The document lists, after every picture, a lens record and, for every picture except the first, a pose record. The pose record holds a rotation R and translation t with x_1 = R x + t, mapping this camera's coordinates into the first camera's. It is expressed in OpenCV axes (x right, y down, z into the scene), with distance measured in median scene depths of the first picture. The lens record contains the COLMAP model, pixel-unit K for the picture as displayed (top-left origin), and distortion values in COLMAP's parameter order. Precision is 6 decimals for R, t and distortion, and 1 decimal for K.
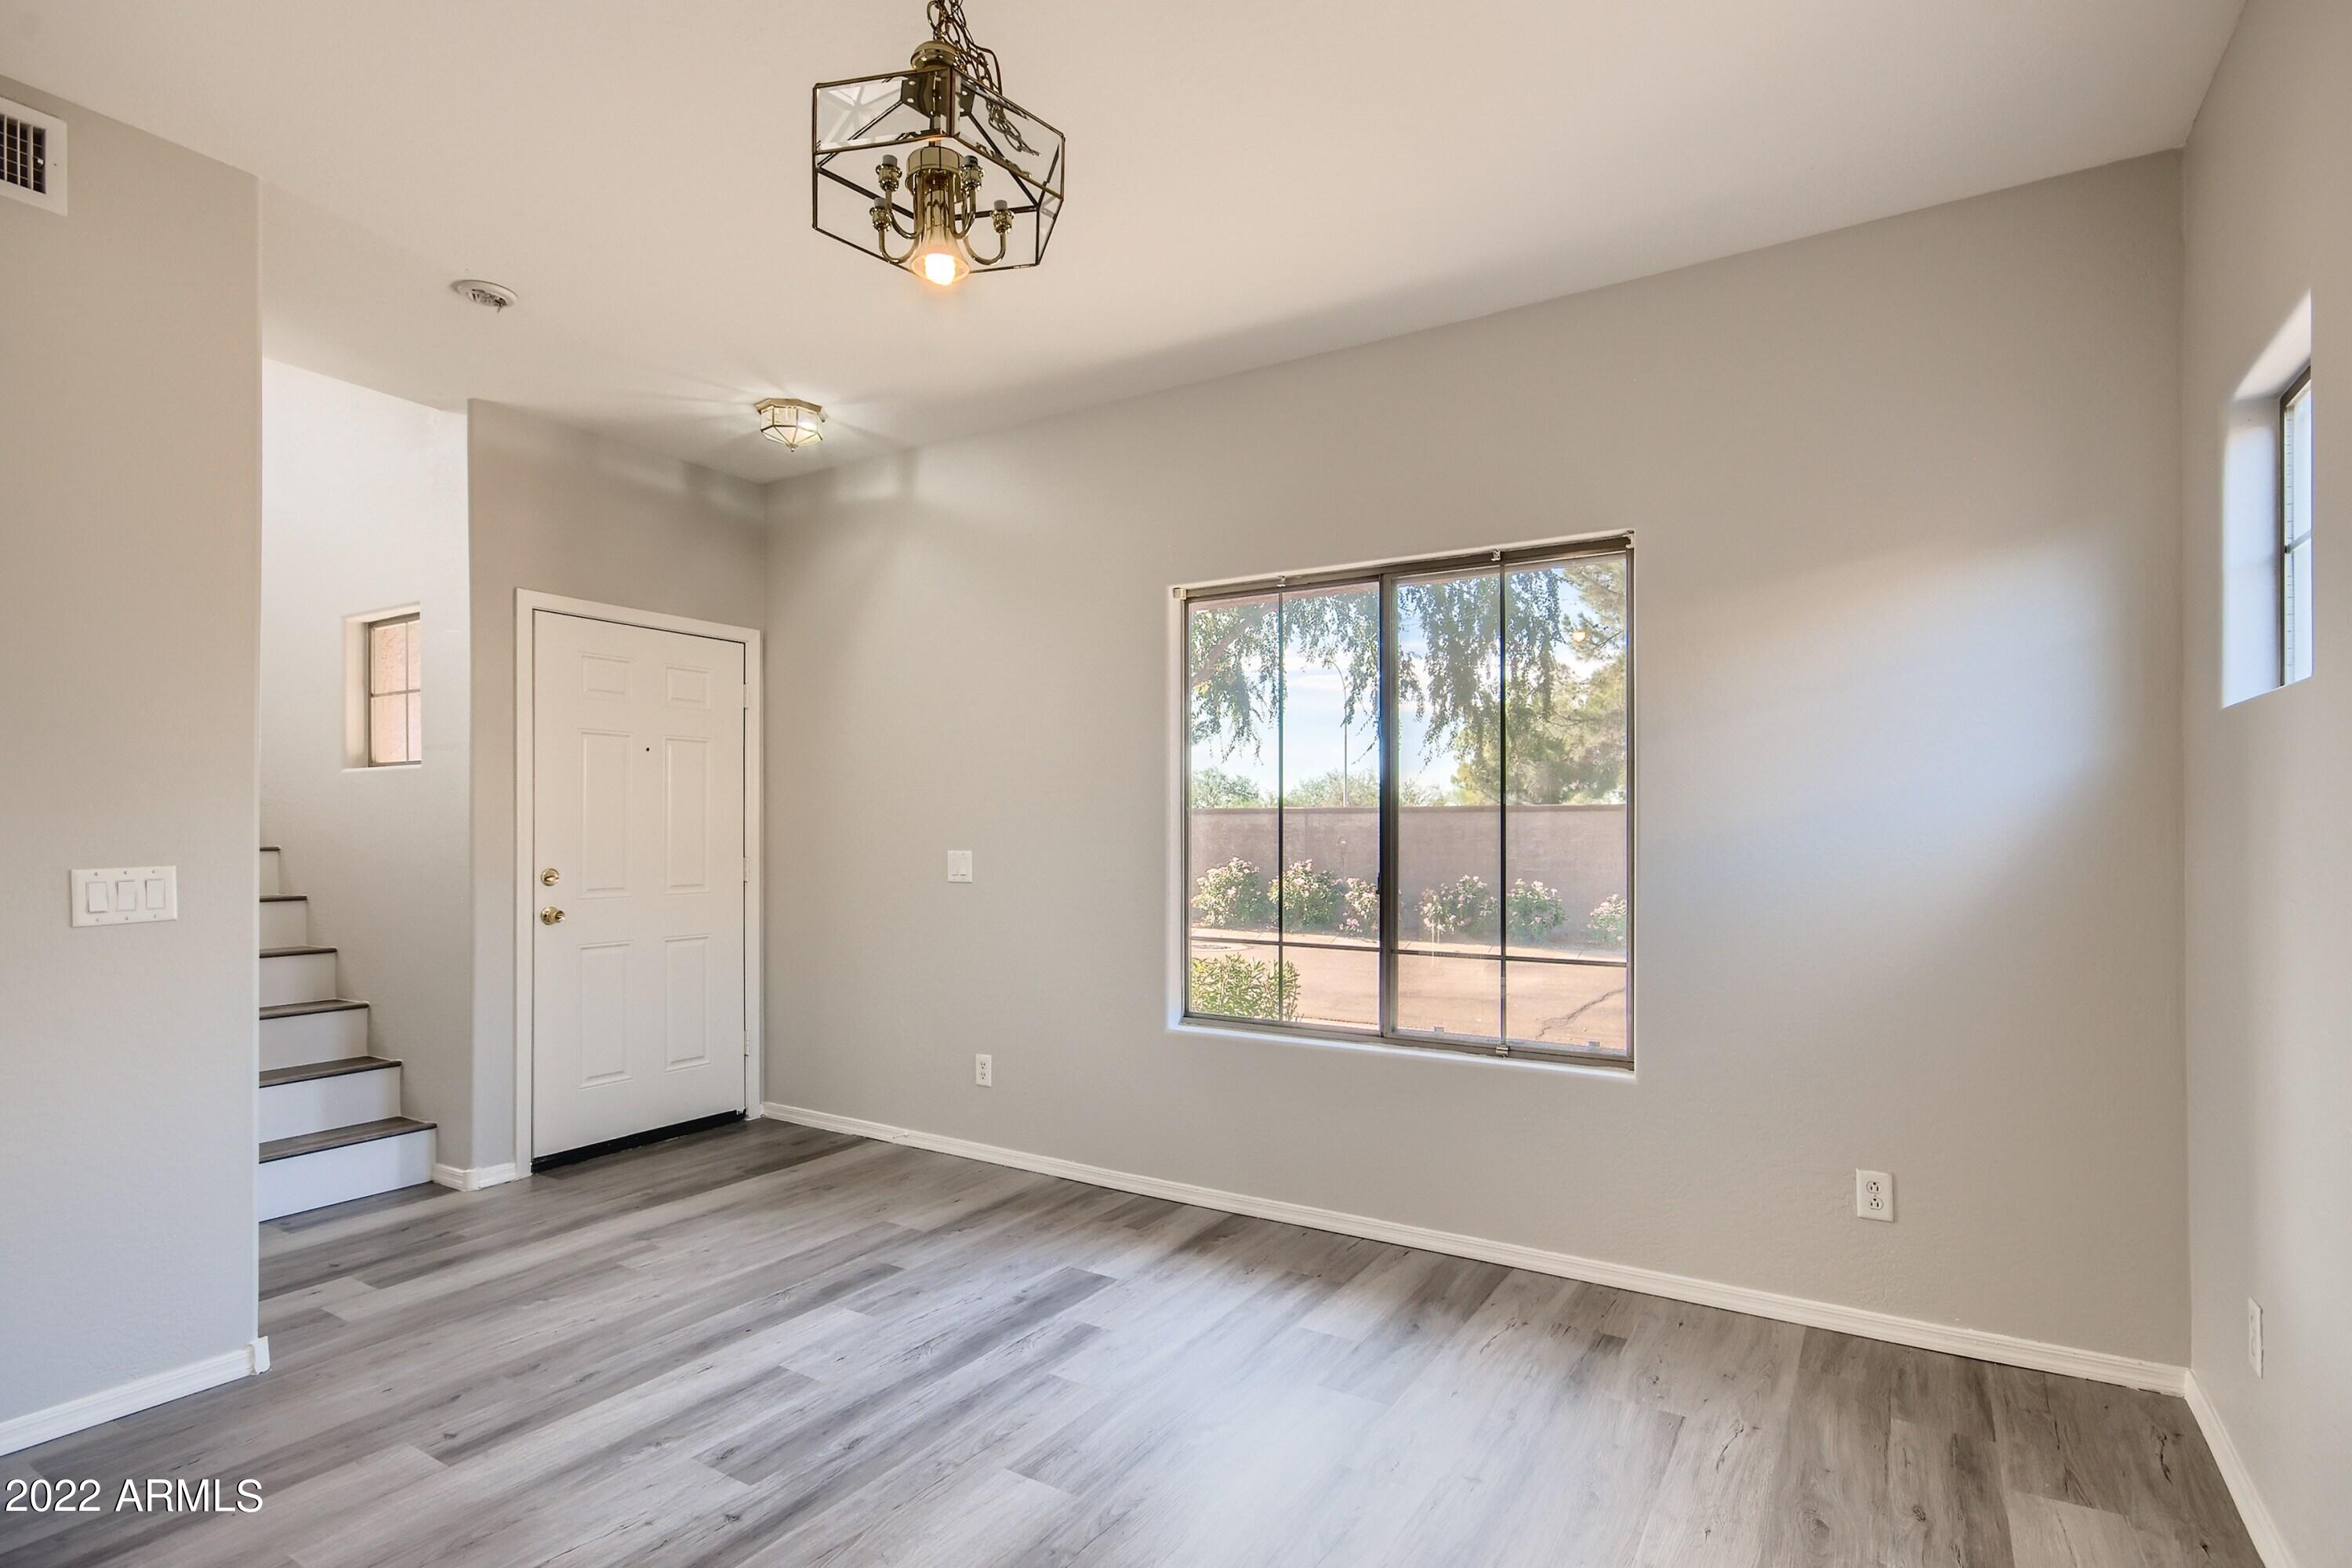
lens RADIAL K [[1157.7, 0, 1184.0], [0, 1157.7, 822.0], [0, 0, 1]] dist [0.003898, 0.001227]
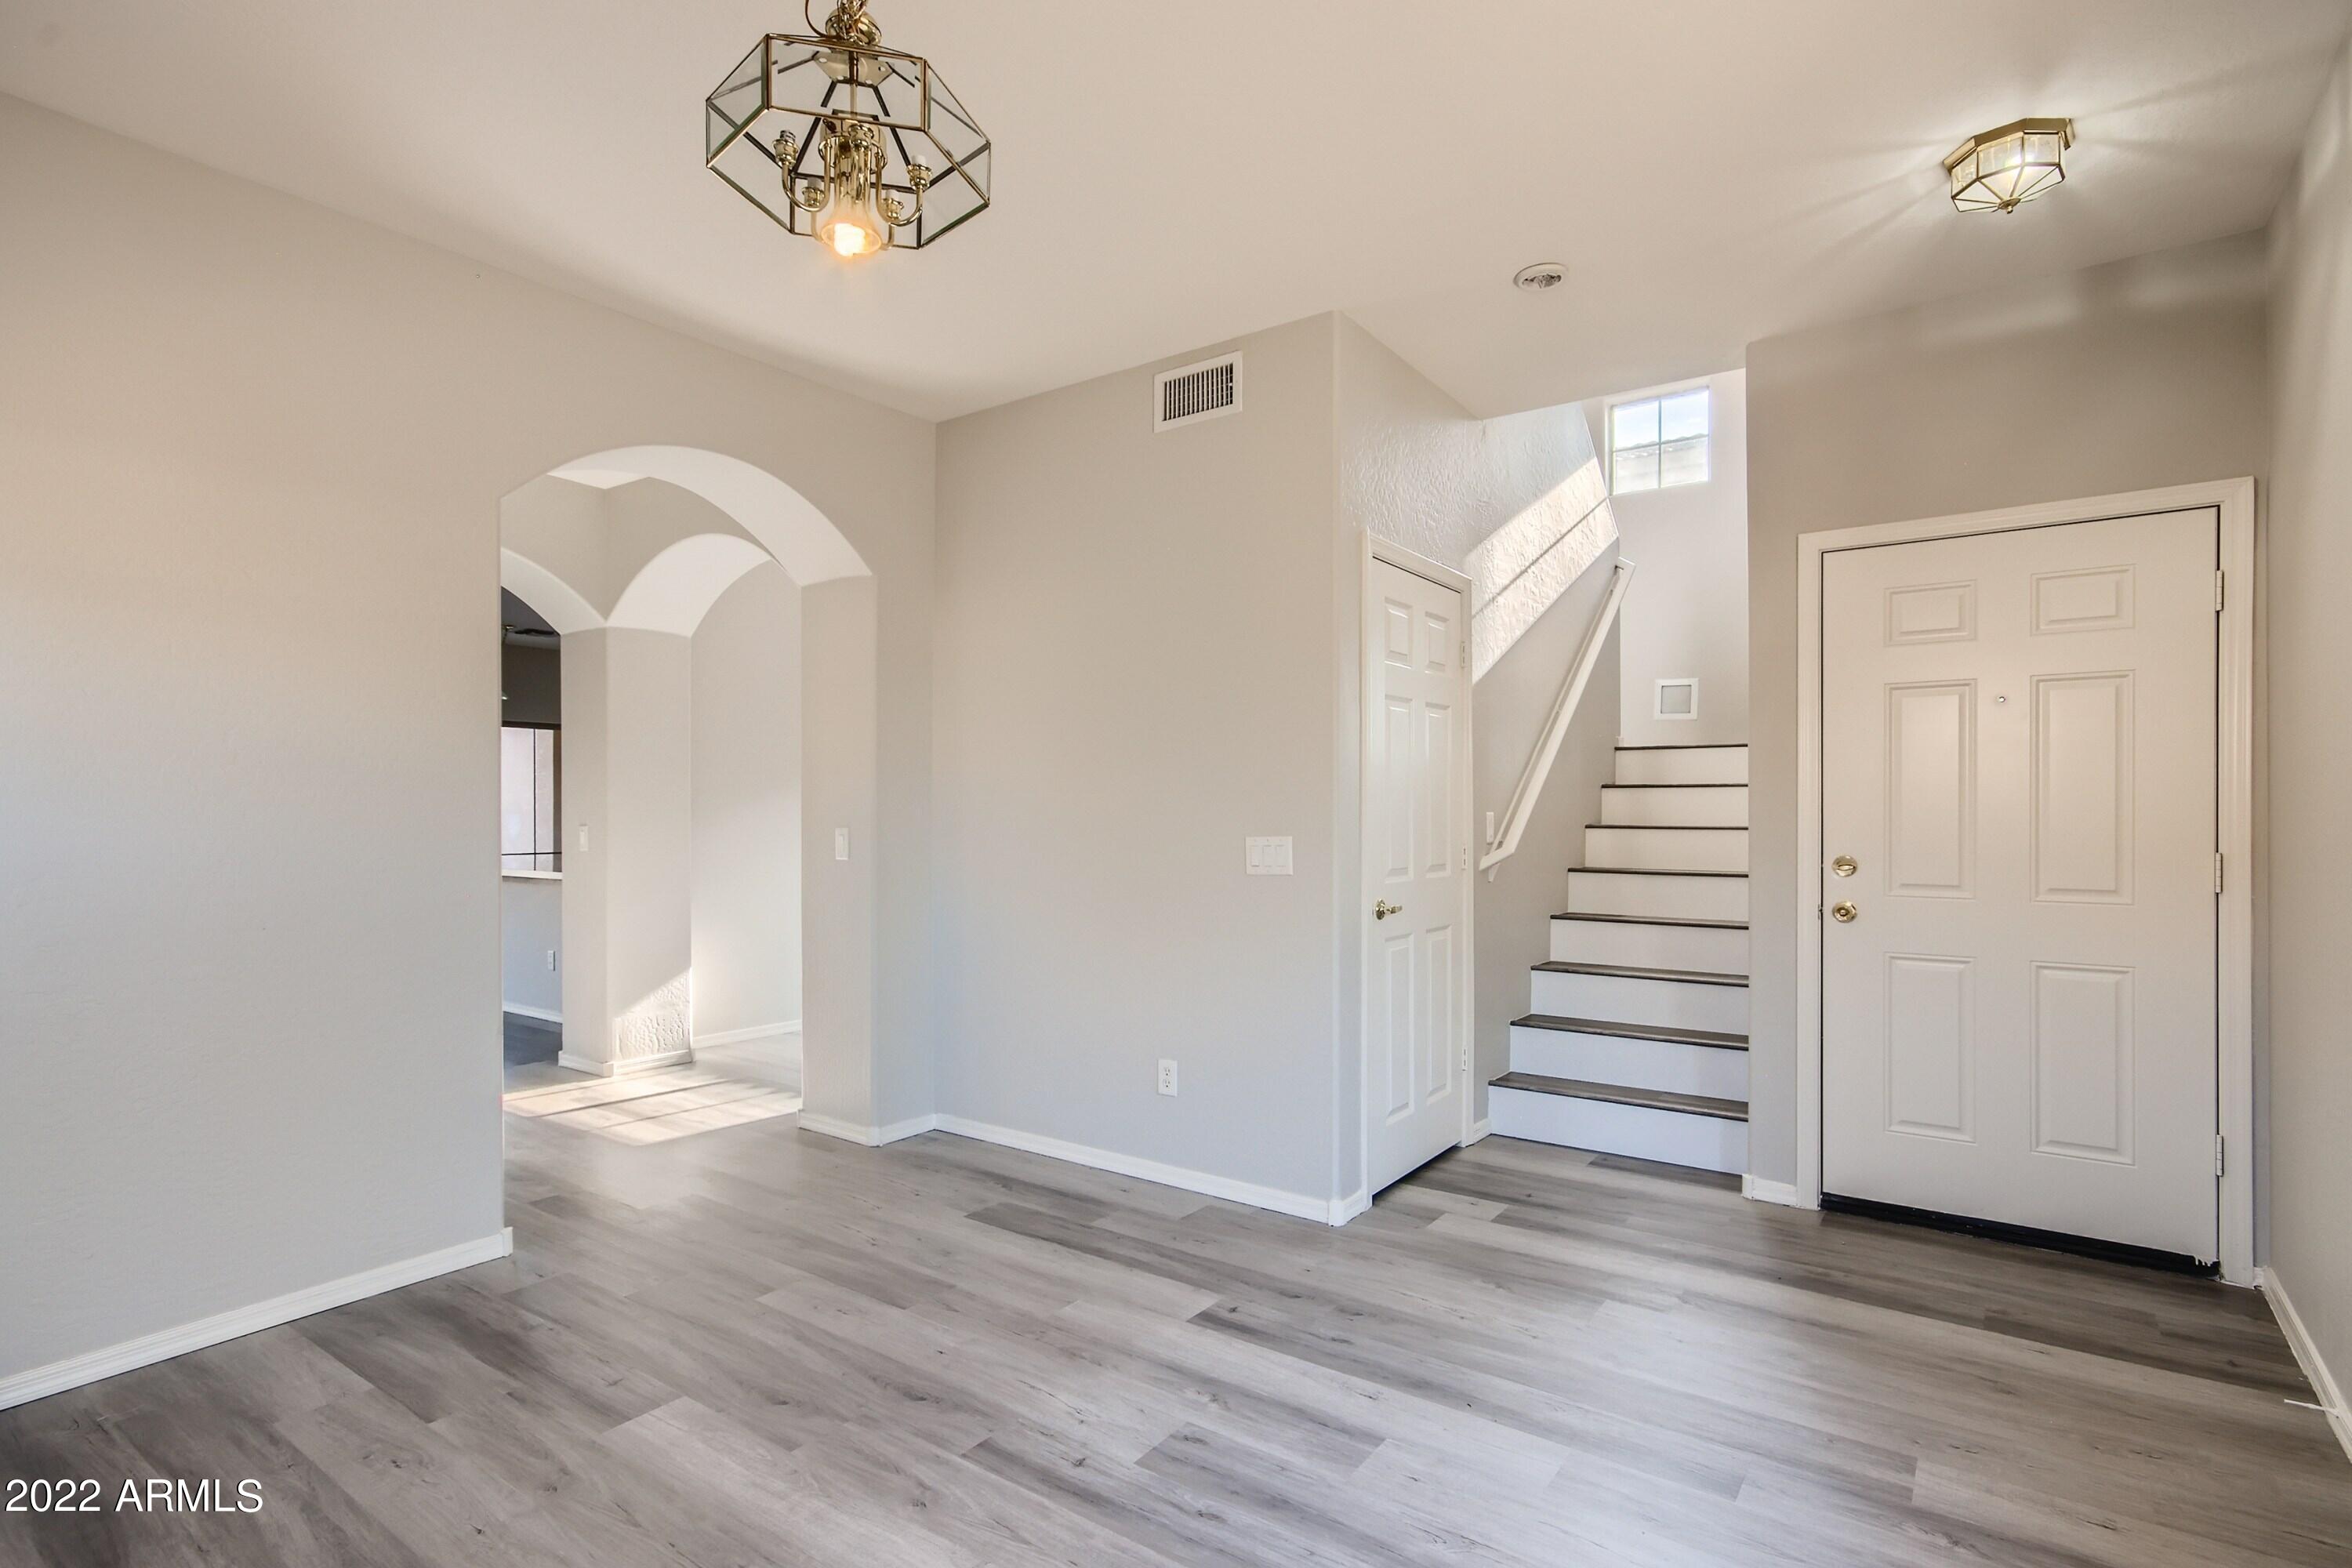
lens RADIAL K [[1157.7, 0, 1184.0], [0, 1157.7, 822.0], [0, 0, 1]] dist [0.003898, 0.001227]
pose [[-0.067395, 0.011043, -0.997665, 0.329103], [0.007497, 0.999916, 0.010561, 0.002889], [0.997698, -0.006767, -0.067472, 0.591714]]
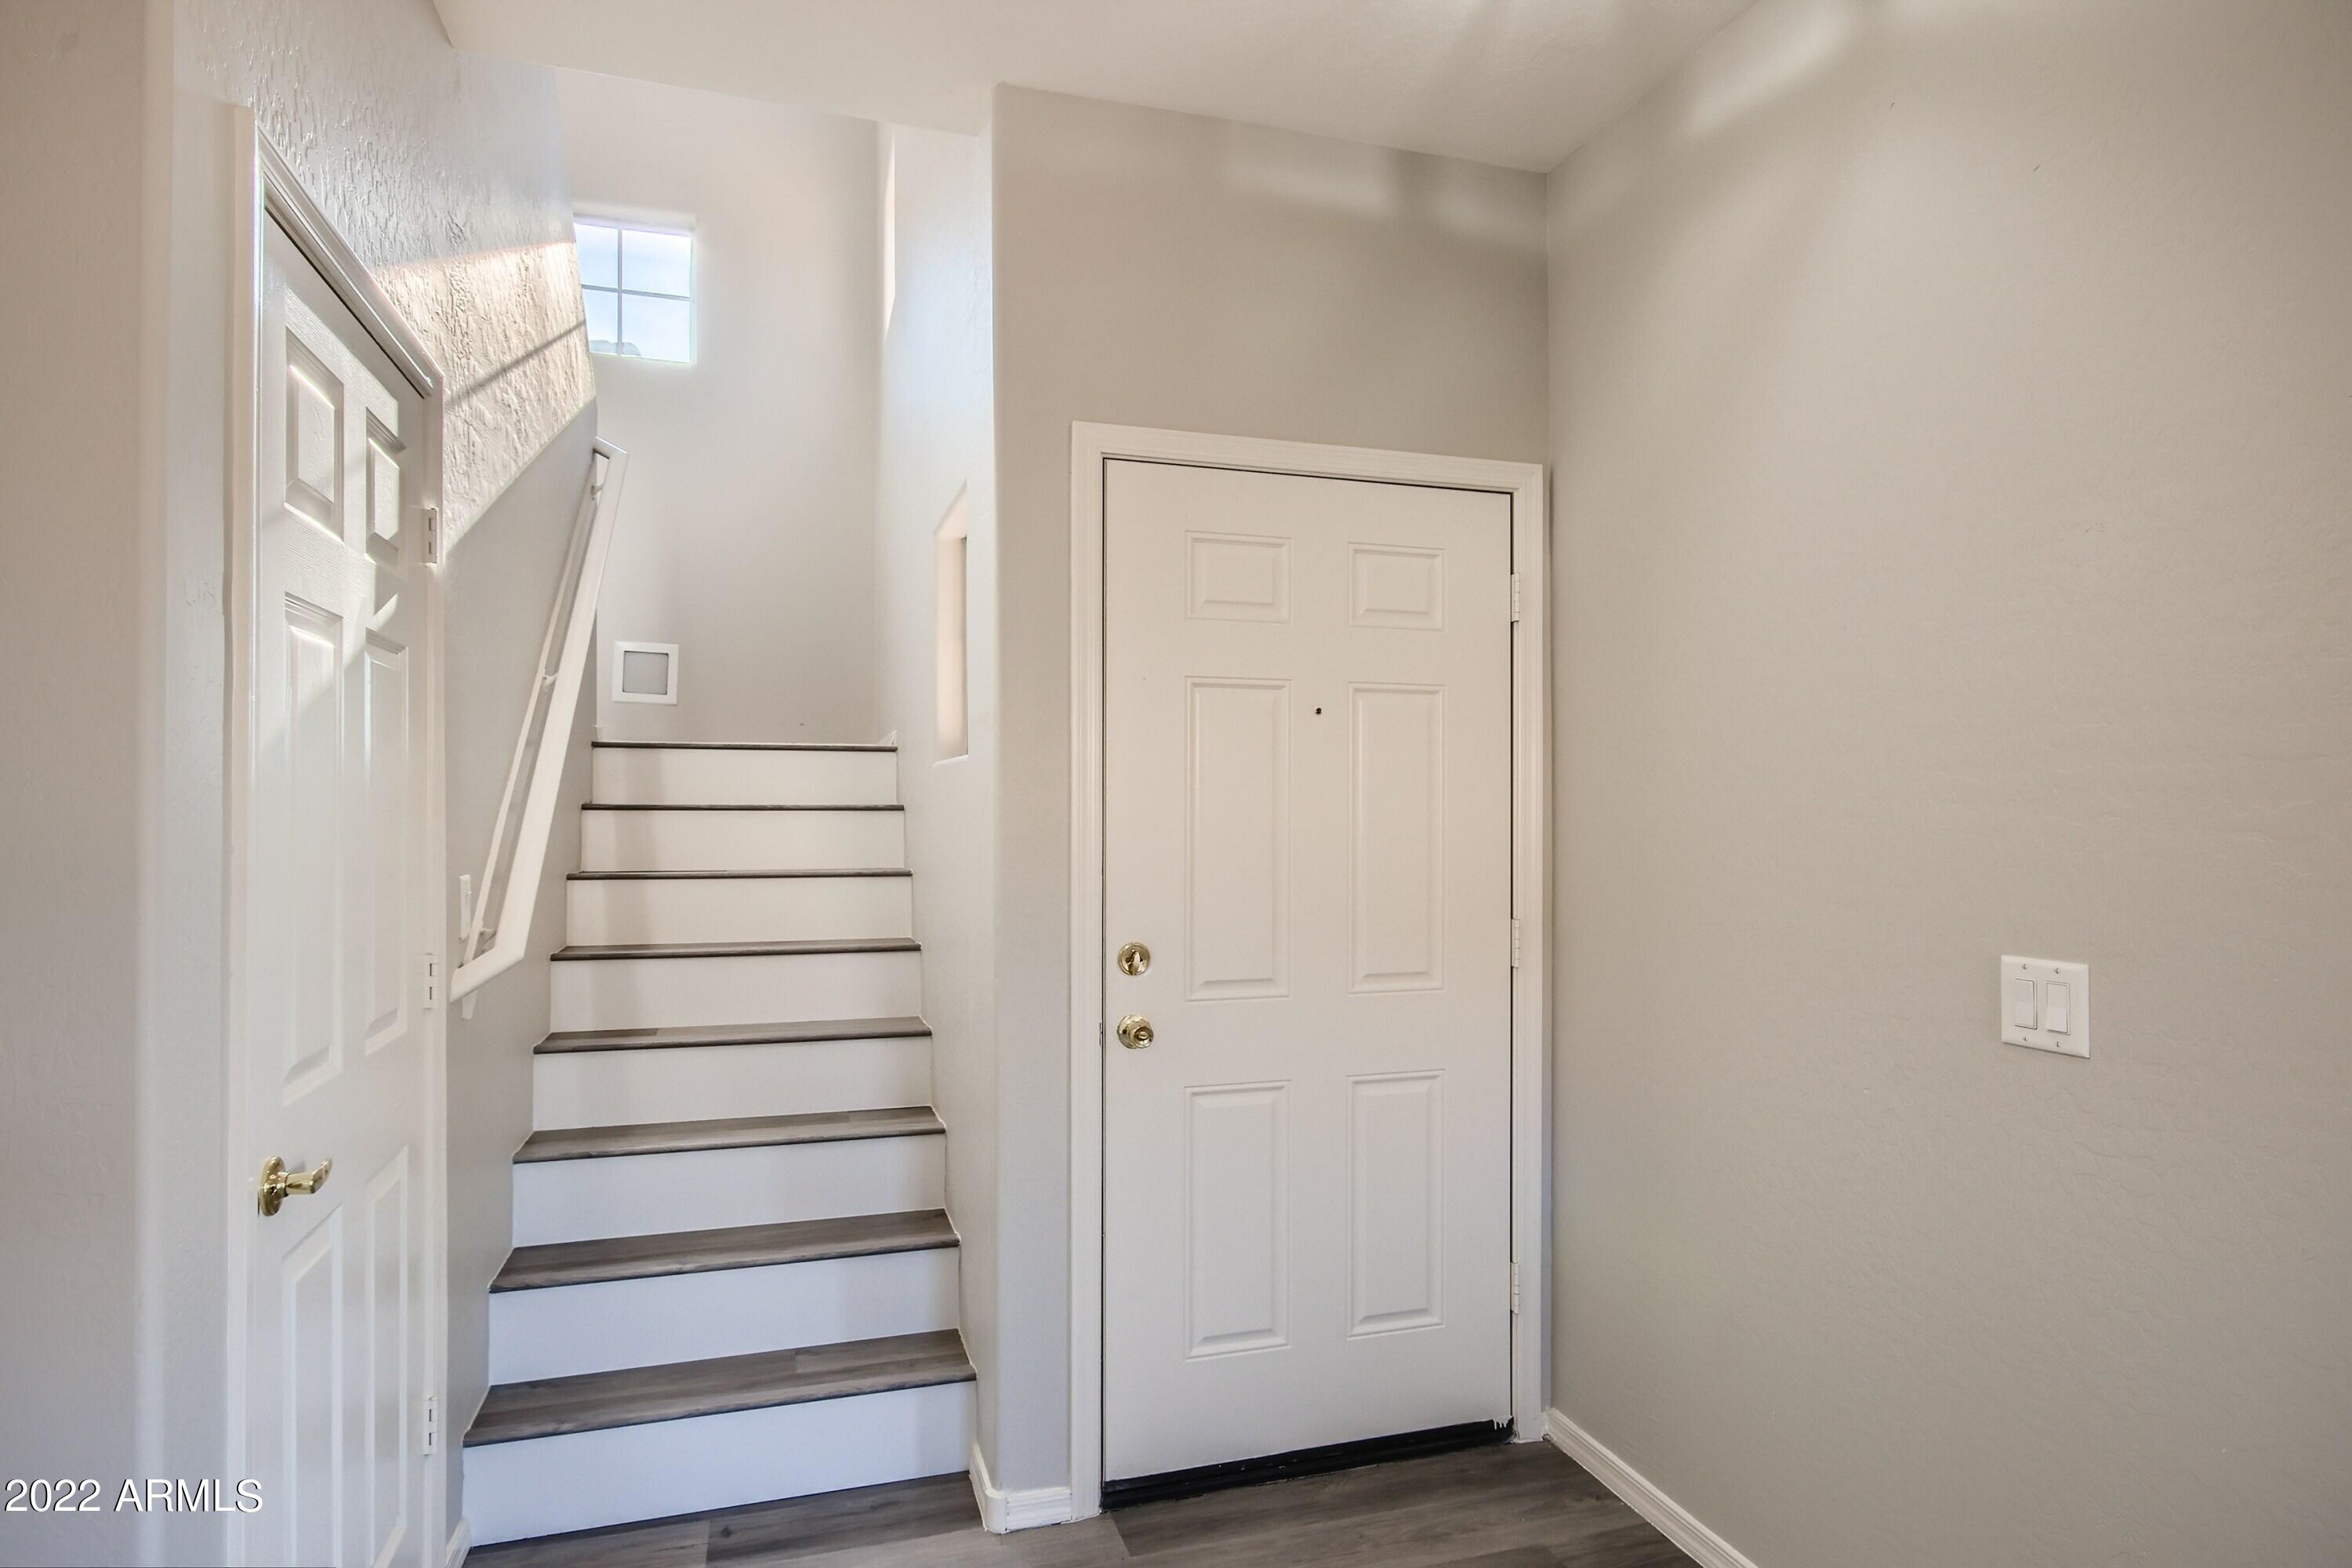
lens RADIAL K [[1292.0, 0, 1166.8], [0, 1292.0, 800.0], [0, 0, 1]] dist [-0.035910, 0.049028]
pose [[0.754878, 0.000803, -0.655865, -0.150793], [-0.000088, 0.999999, 0.001122, -0.026502], [0.655866, -0.000789, 0.754877, 0.575544]]
